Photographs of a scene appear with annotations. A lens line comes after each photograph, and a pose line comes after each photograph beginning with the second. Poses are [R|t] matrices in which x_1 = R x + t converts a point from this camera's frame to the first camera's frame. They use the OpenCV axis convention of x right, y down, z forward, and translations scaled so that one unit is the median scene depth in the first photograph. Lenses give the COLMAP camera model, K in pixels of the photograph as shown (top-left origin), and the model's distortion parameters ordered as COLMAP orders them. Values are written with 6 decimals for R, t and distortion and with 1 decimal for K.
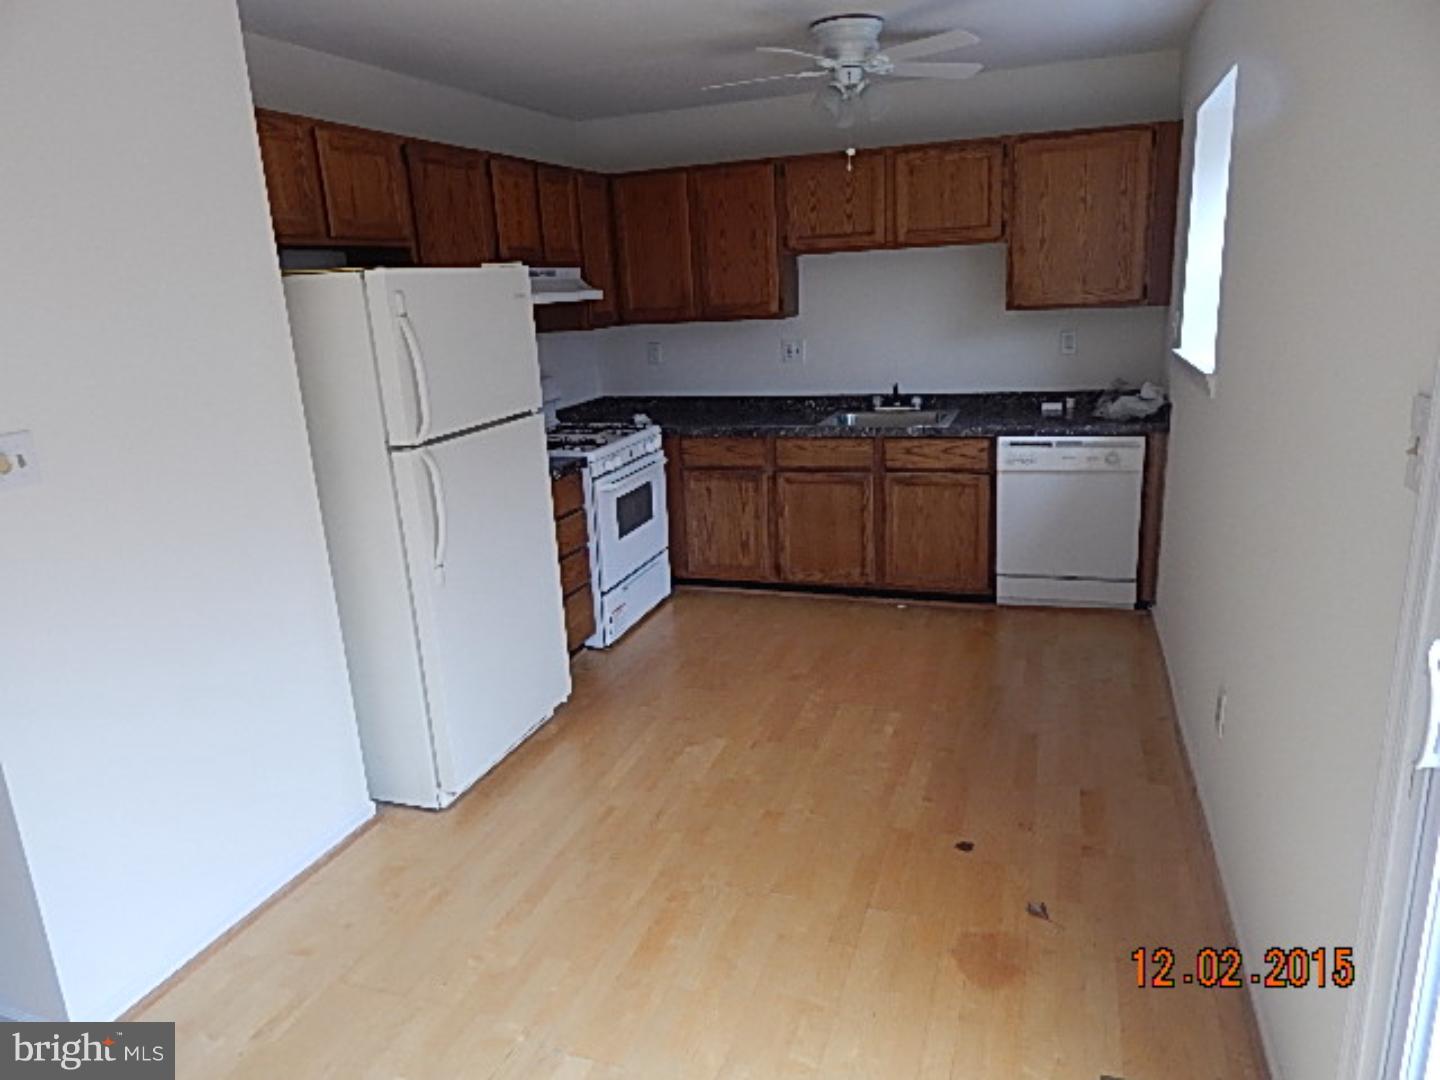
lens RADIAL K [[946.3, 0, 720.0], [0, 946.3, 540.0], [0, 0, 1]] dist [0.018656, -0.023611]
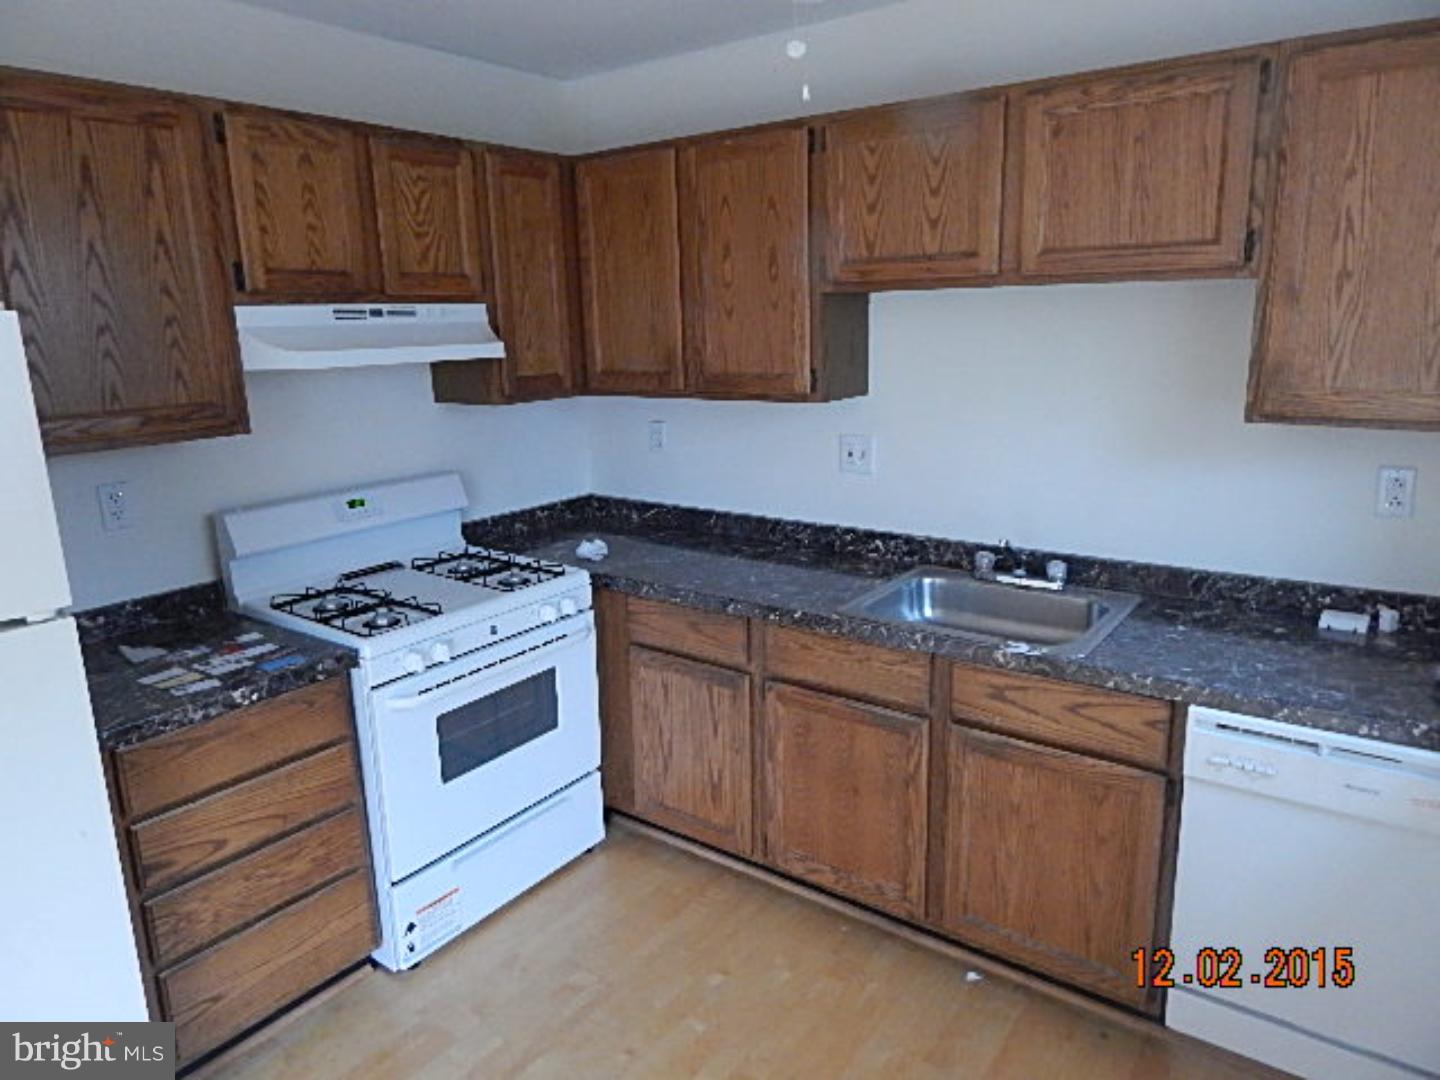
lens RADIAL K [[946.3, 0, 720.0], [0, 946.3, 540.0], [0, 0, 1]] dist [0.018656, -0.023611]
pose [[0.956924, 0.094997, -0.274359, 0.181583], [-0.101639, 0.994770, -0.010063, -0.147574], [0.271968, 0.037515, 0.961575, 0.465312]]
